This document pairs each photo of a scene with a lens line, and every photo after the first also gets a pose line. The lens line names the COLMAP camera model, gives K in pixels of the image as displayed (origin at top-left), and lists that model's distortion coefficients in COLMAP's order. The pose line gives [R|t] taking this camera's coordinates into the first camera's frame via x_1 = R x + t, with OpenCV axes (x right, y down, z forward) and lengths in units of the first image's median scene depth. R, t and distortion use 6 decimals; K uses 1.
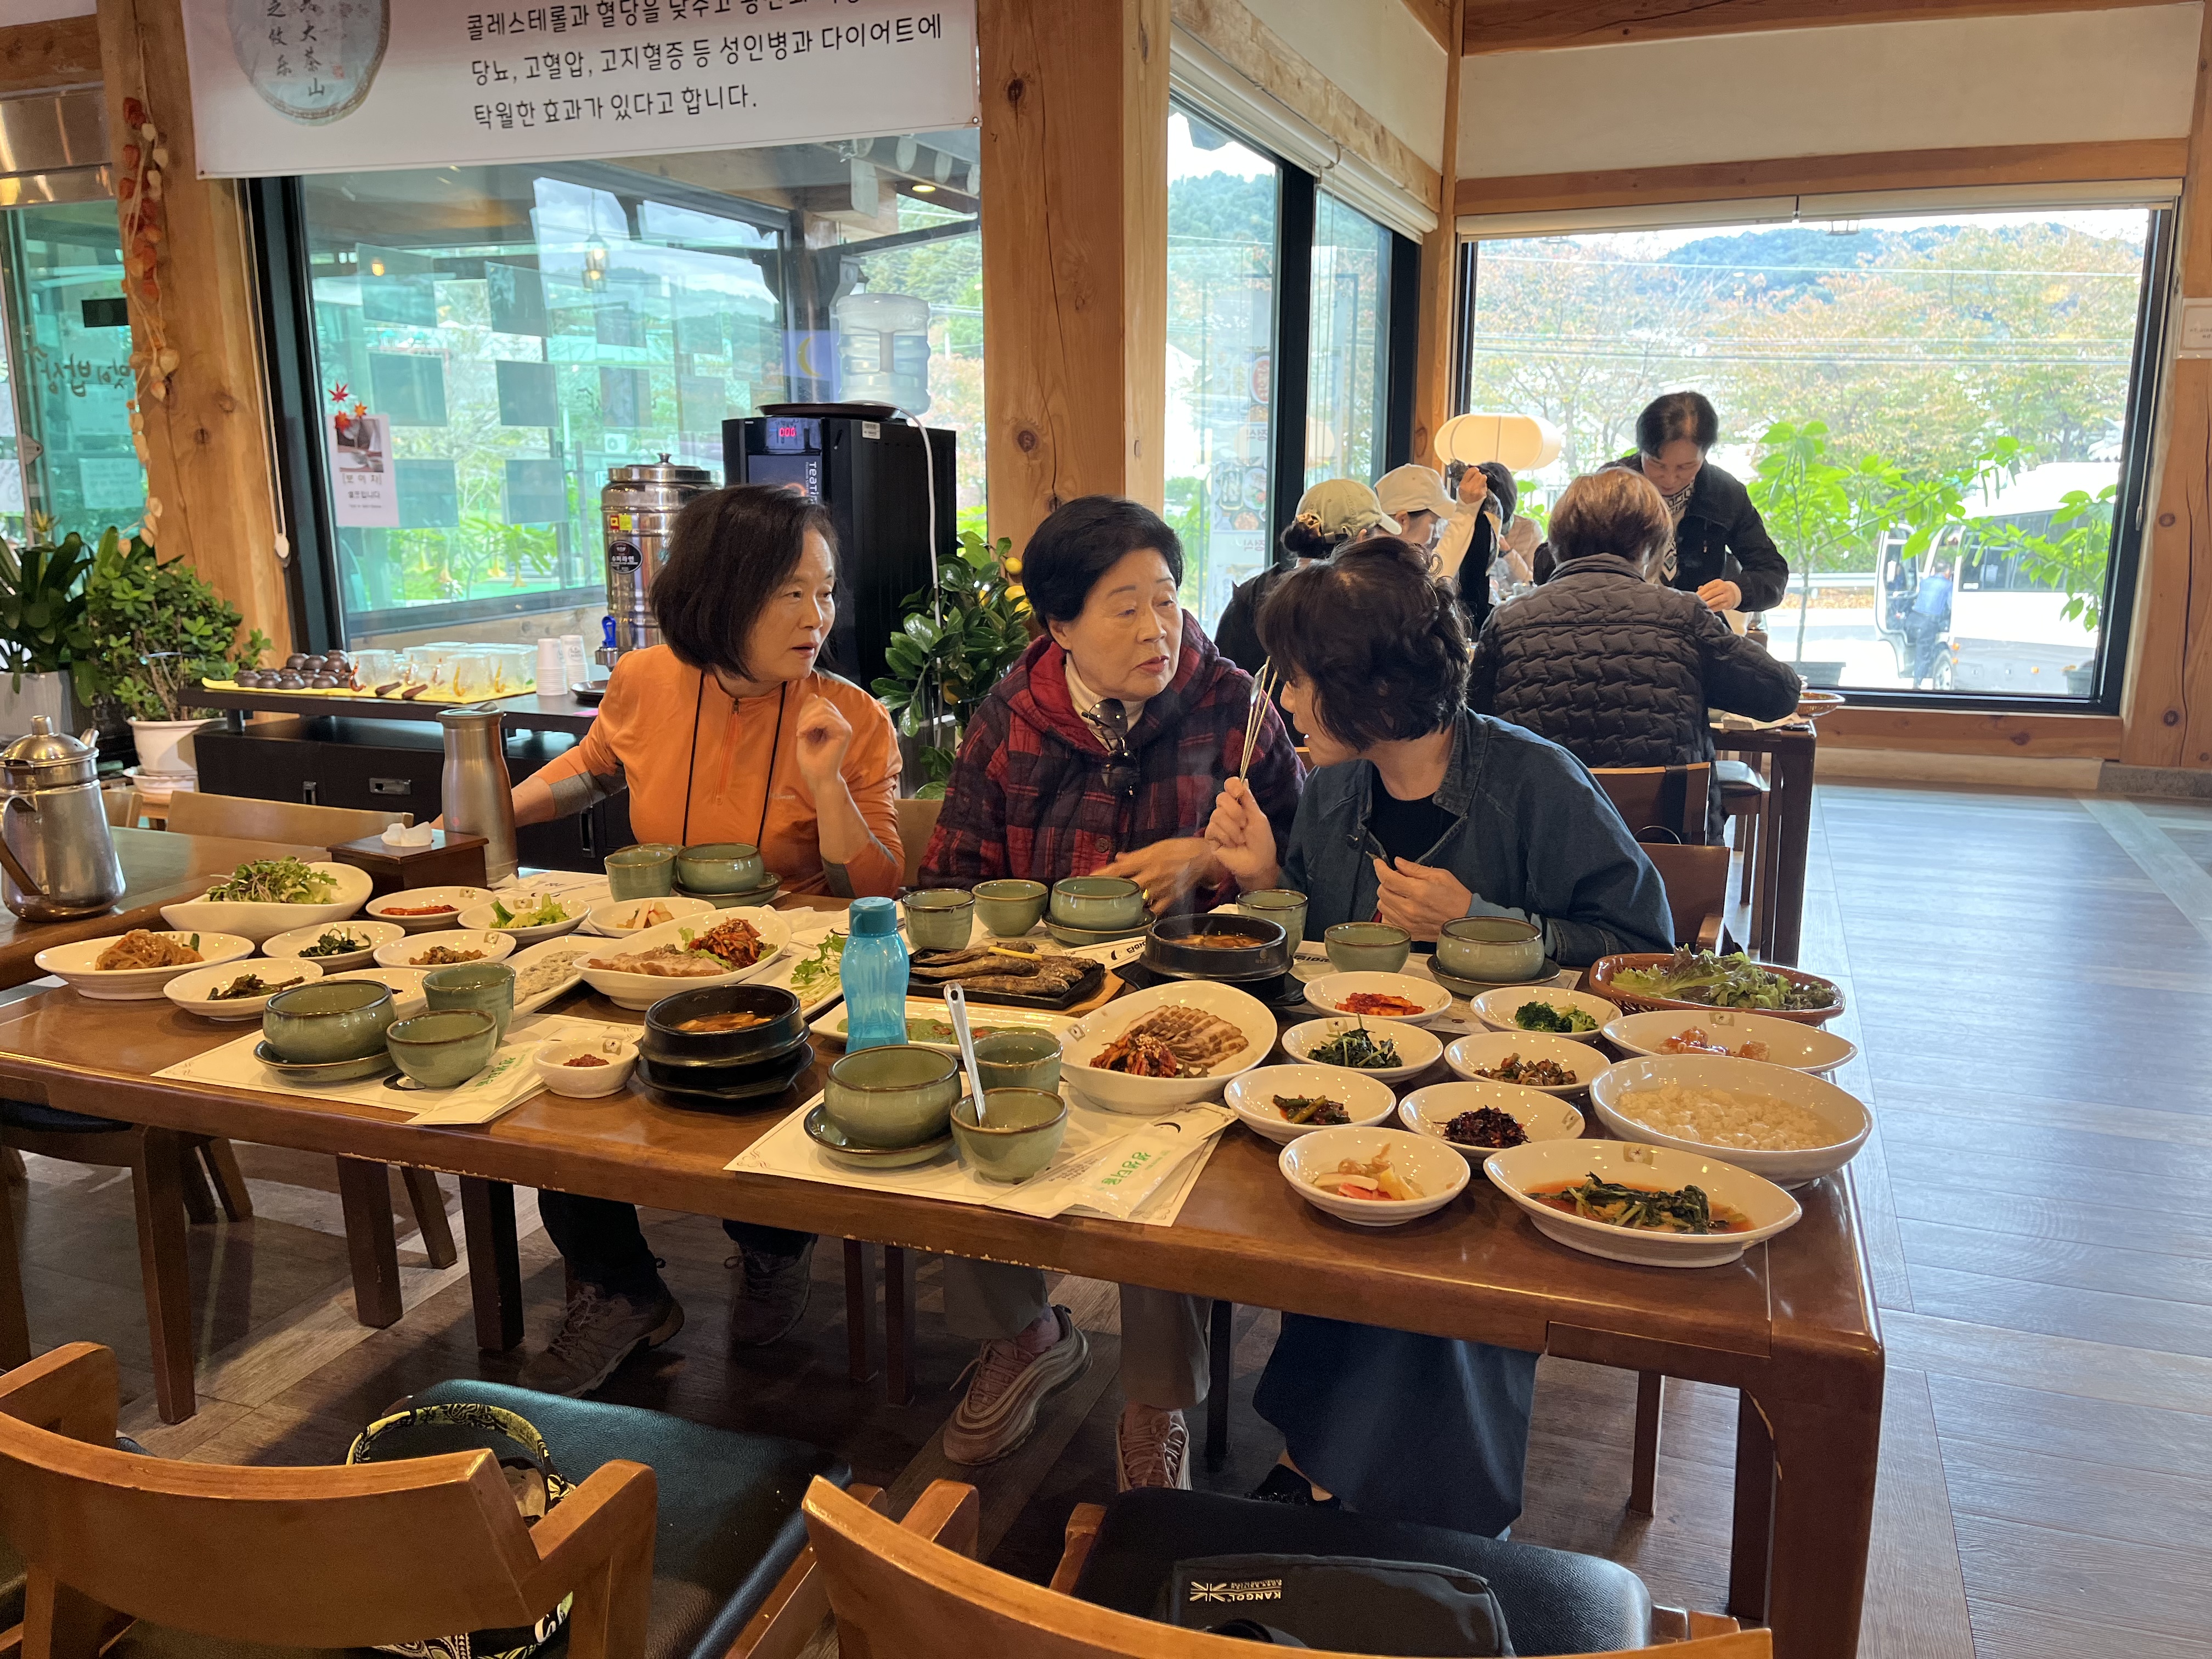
lens RADIAL K [[1736.6, 0, 1106.0], [0, 1736.6, 829.5], [0, 0, 1]] dist [0.081754, -0.115136]
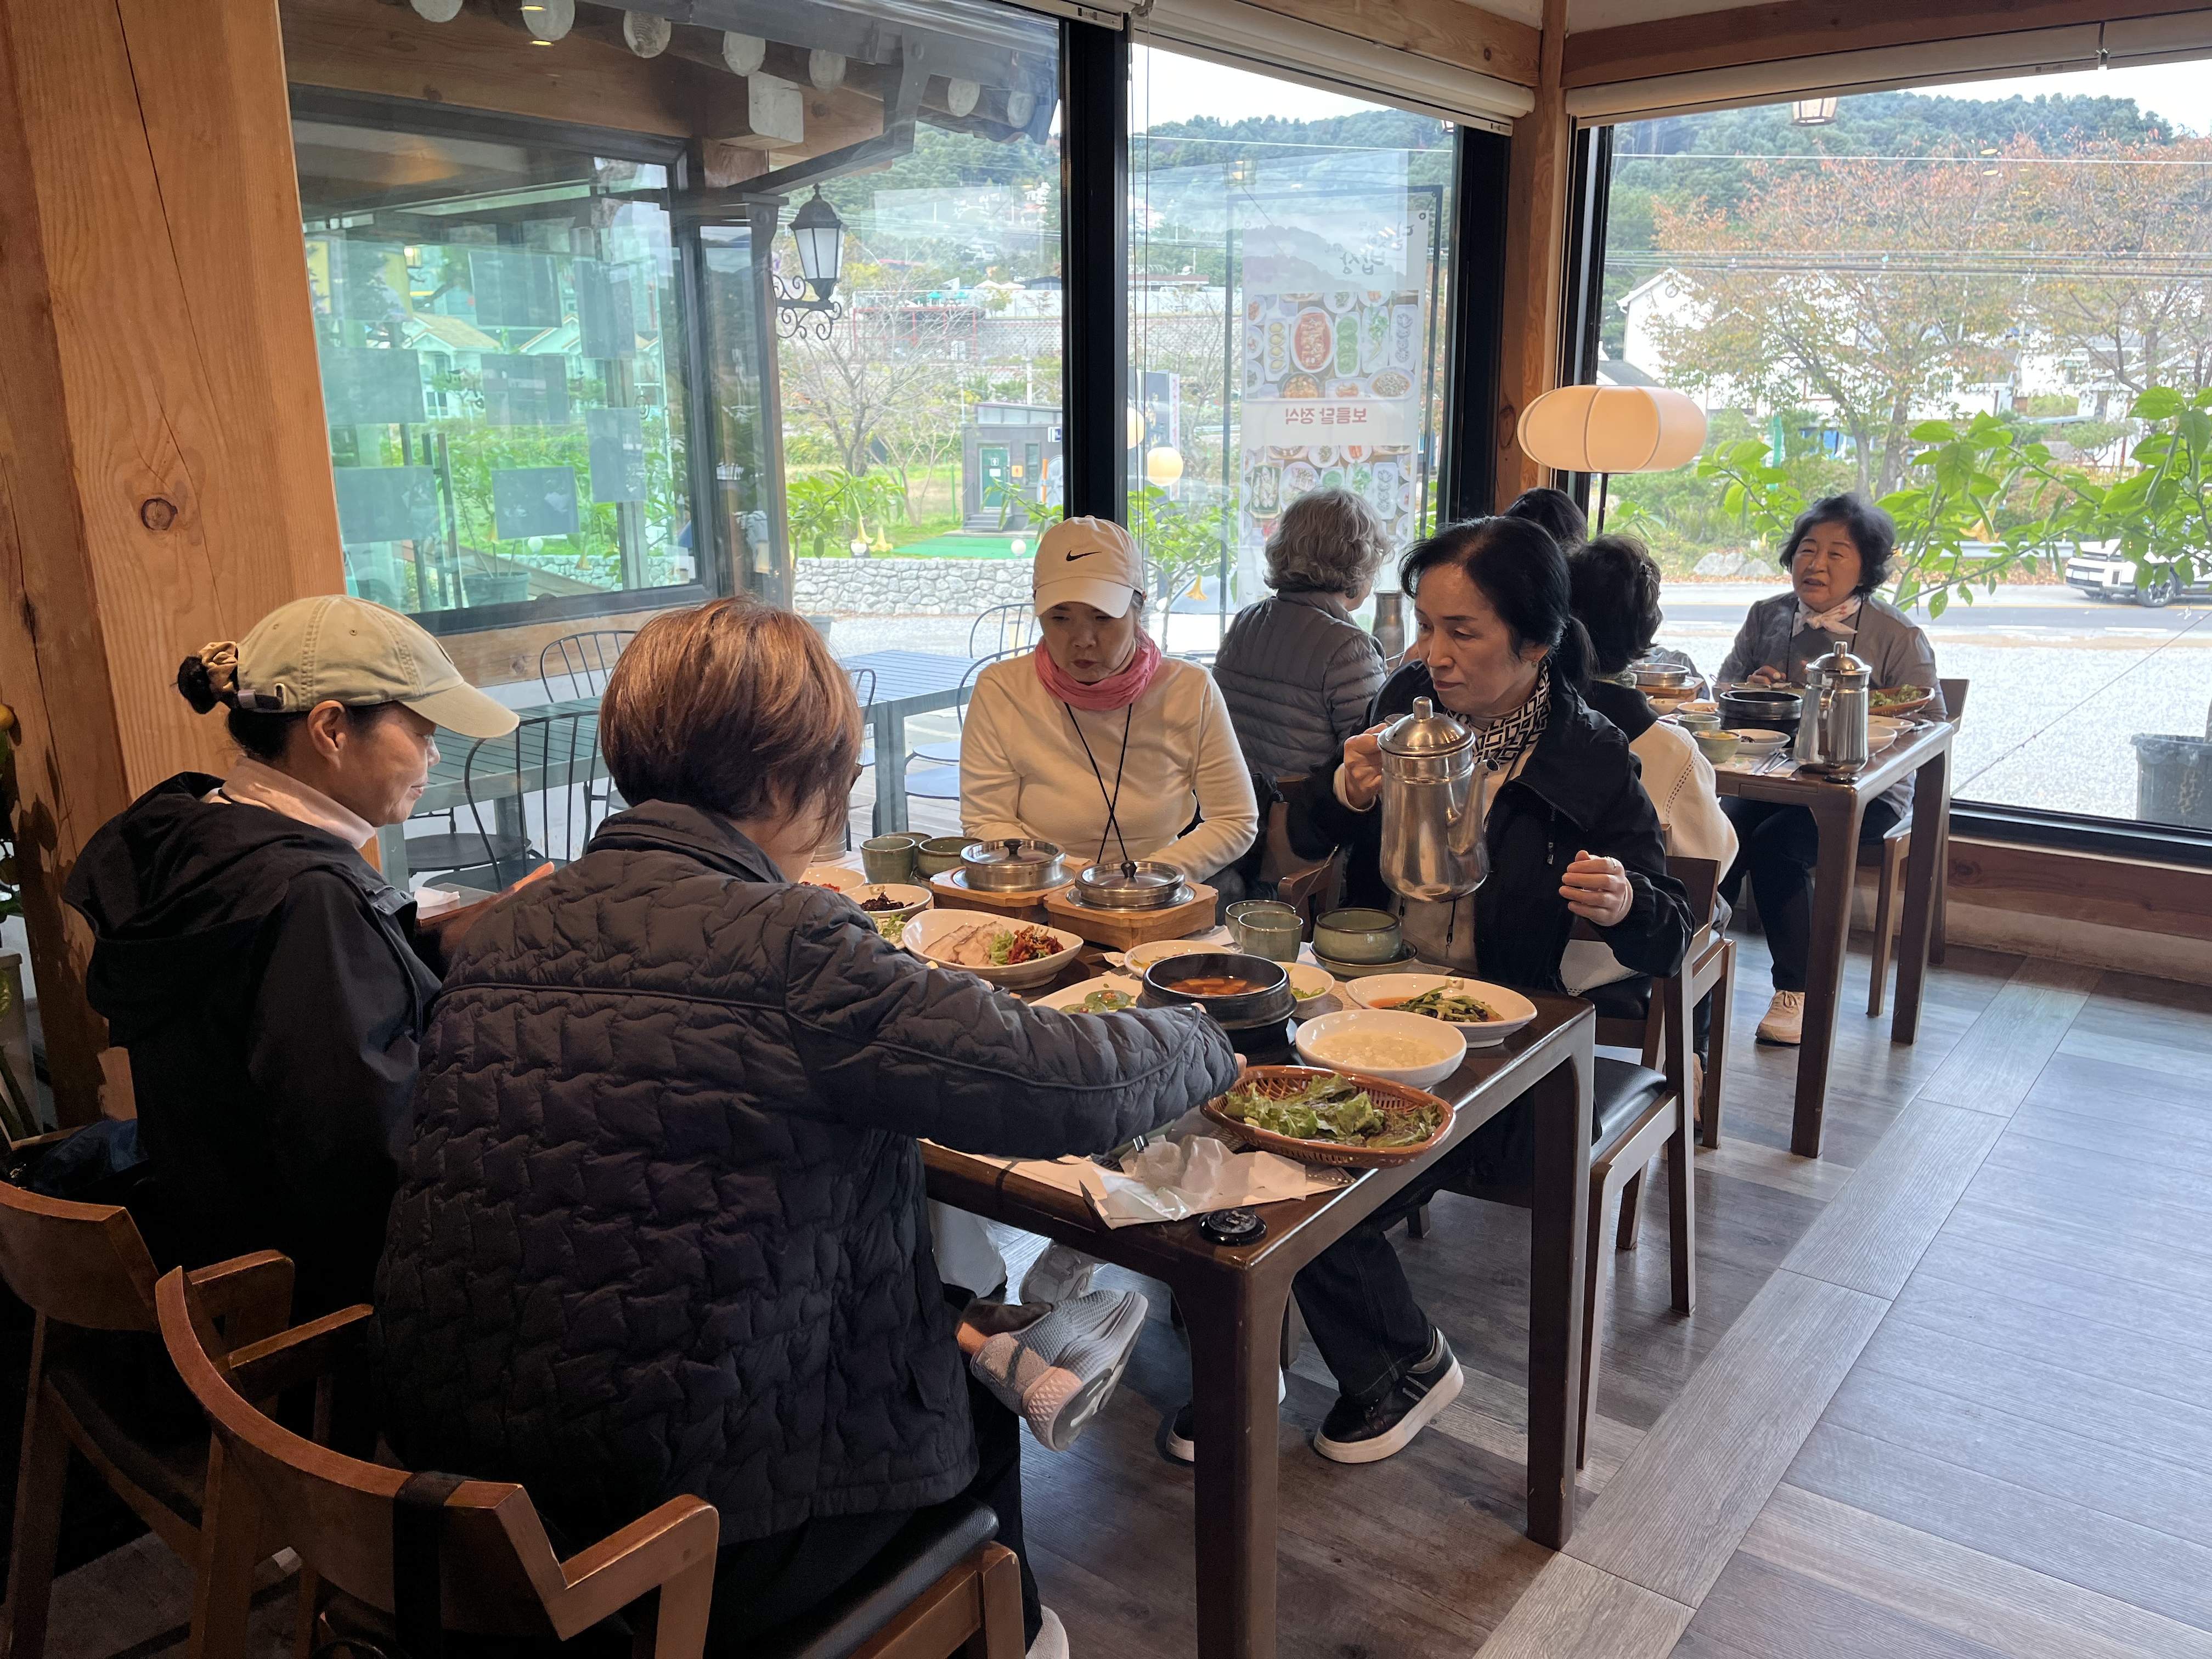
lens RADIAL K [[1736.6, 0, 1106.0], [0, 1736.6, 829.5], [0, 0, 1]] dist [0.081754, -0.115136]
pose [[0.956741, 0.056392, -0.285425, 0.238418], [-0.048185, 0.998200, 0.035702, -0.080248], [0.286925, -0.020405, 0.957736, 0.292526]]
